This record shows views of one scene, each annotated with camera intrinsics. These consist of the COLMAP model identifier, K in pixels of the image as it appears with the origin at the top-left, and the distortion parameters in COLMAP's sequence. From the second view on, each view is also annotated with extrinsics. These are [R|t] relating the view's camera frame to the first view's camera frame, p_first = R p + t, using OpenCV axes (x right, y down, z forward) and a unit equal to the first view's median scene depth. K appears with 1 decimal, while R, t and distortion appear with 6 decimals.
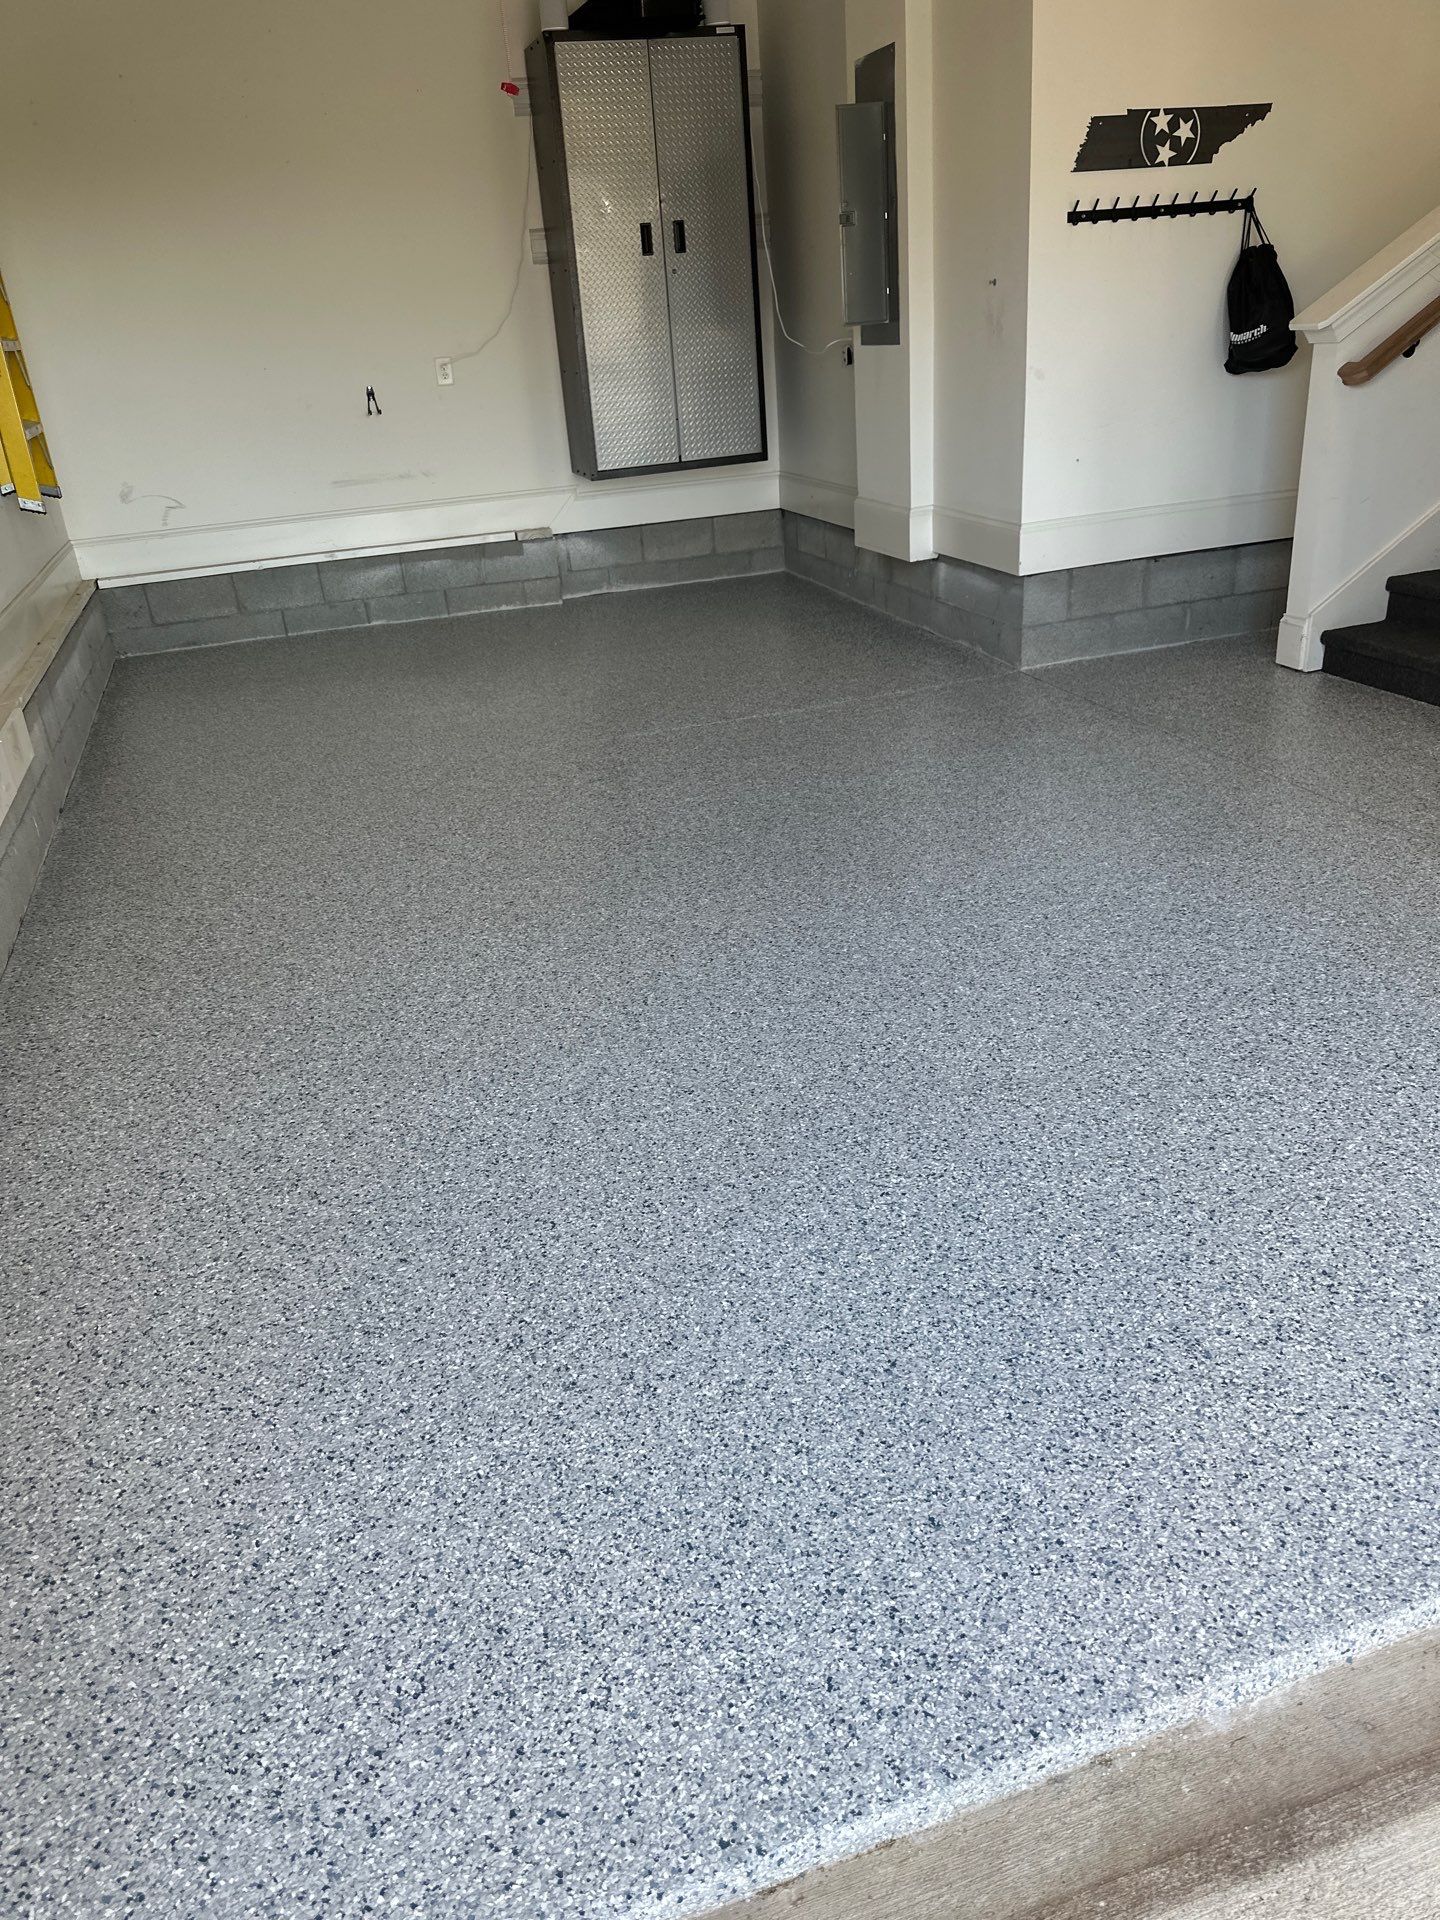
lens RADIAL K [[1346.3, 0, 733.6], [0, 1346.3, 958.3], [0, 0, 1]] dist [0.027950, -0.041258]
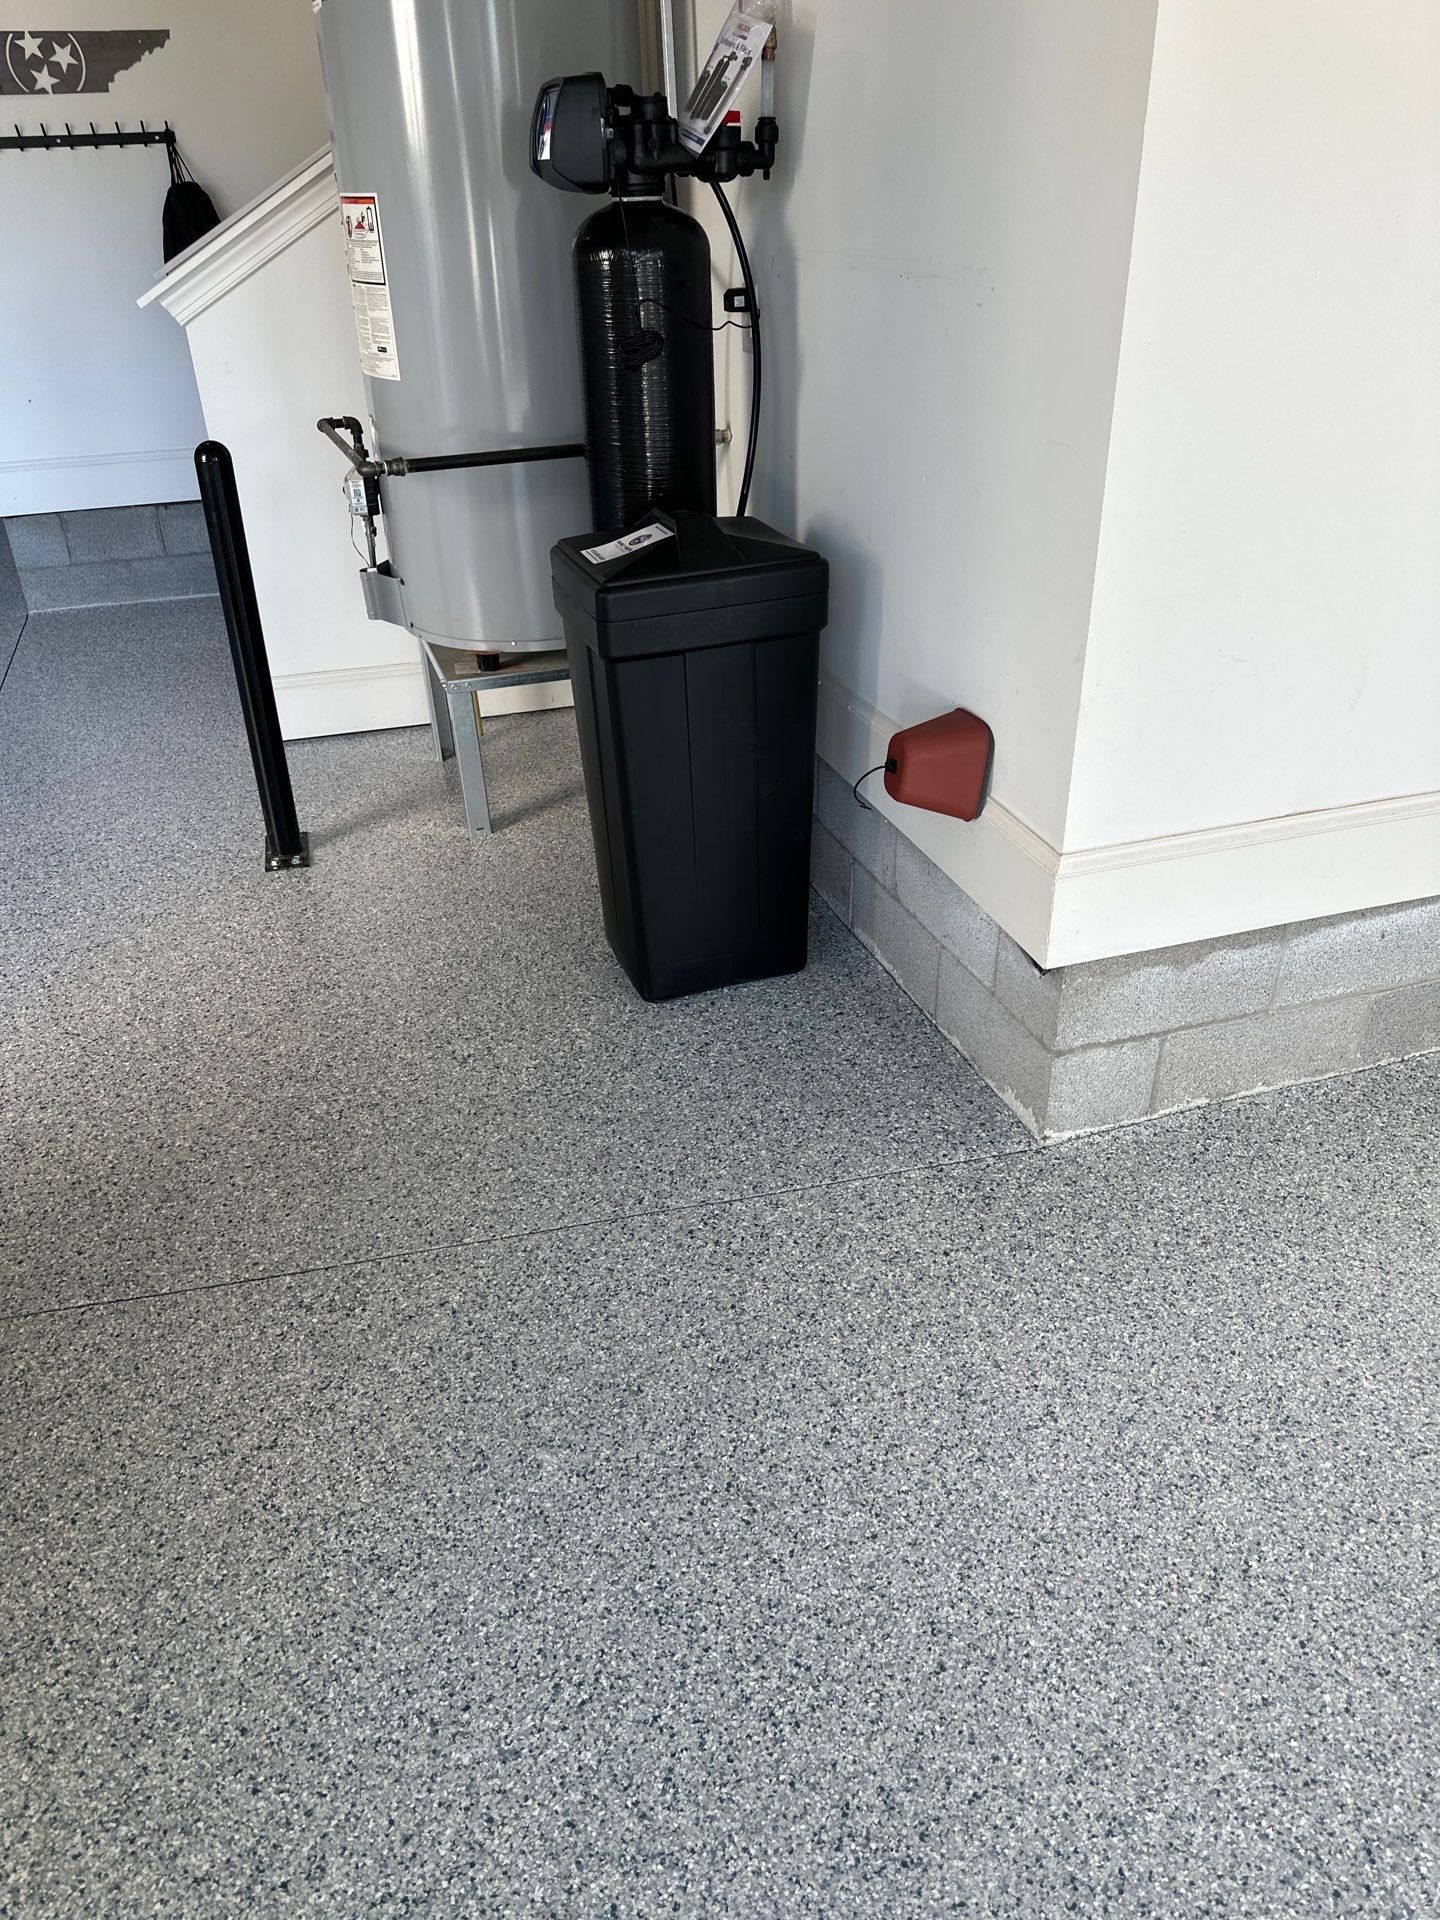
lens RADIAL K [[1345.9, 0, 720.0], [0, 1345.9, 960.0], [0, 0, 1]] dist [0.011049, -0.021951]
pose [[0.998517, 0.040840, 0.035984, 0.793700], [-0.043595, 0.995888, 0.079417, -0.073228], [-0.032593, -0.080868, 0.996192, -0.009727]]
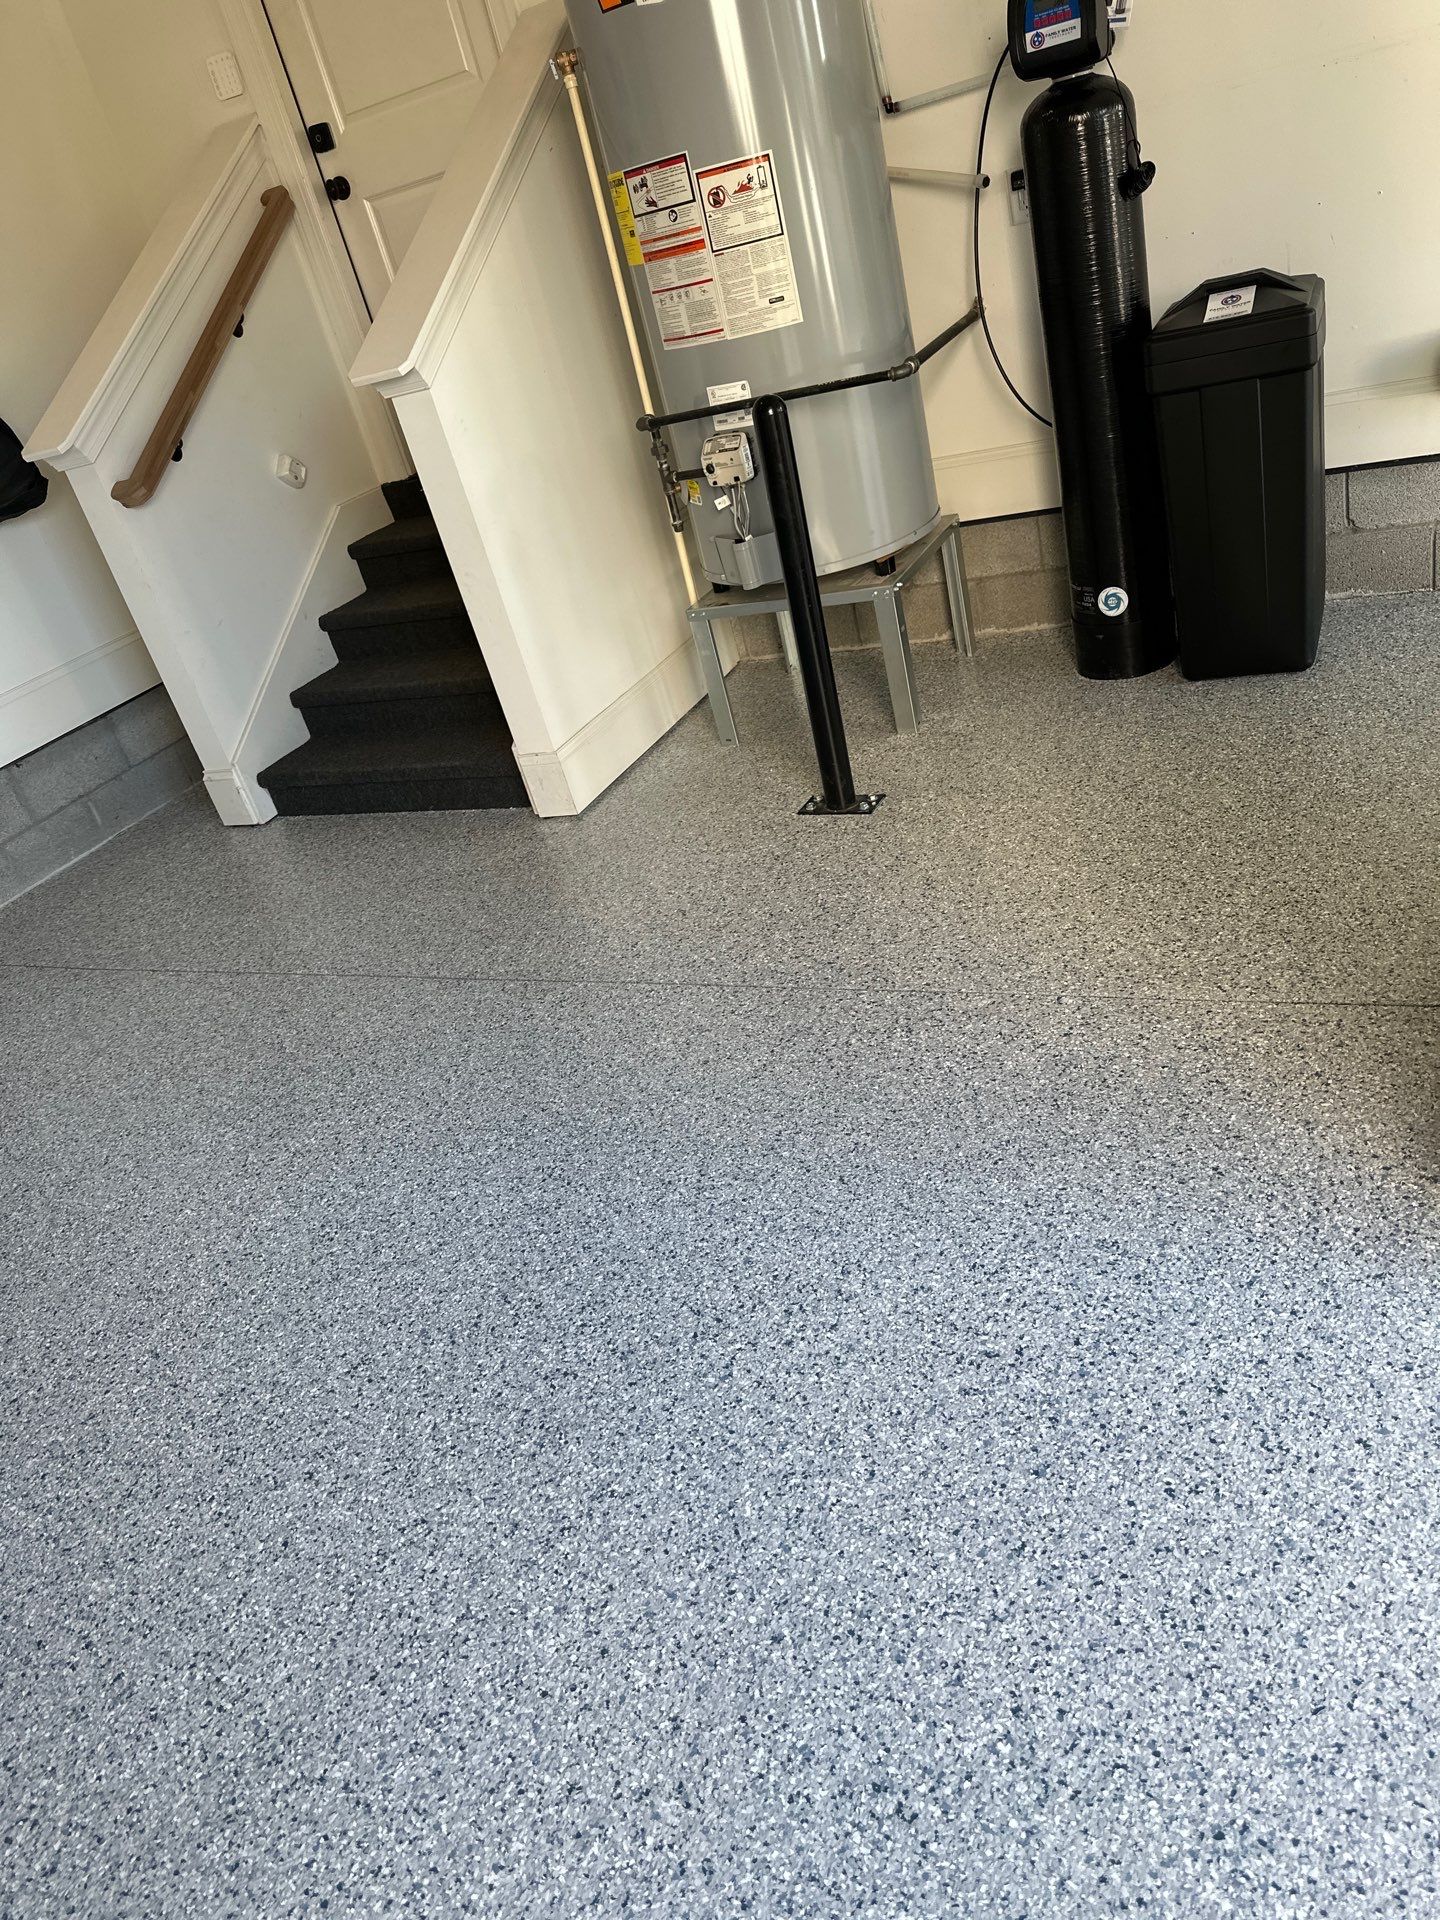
lens RADIAL K [[1311.9, 0, 755.3], [0, 1311.9, 986.9], [0, 0, 1]] dist [0.004223, -0.025354]
pose [[0.651221, -0.451637, 0.609865, 0.080517], [0.474967, 0.869335, 0.136613, -0.095238], [-0.591877, 0.200701, 0.780641, 0.206825]]
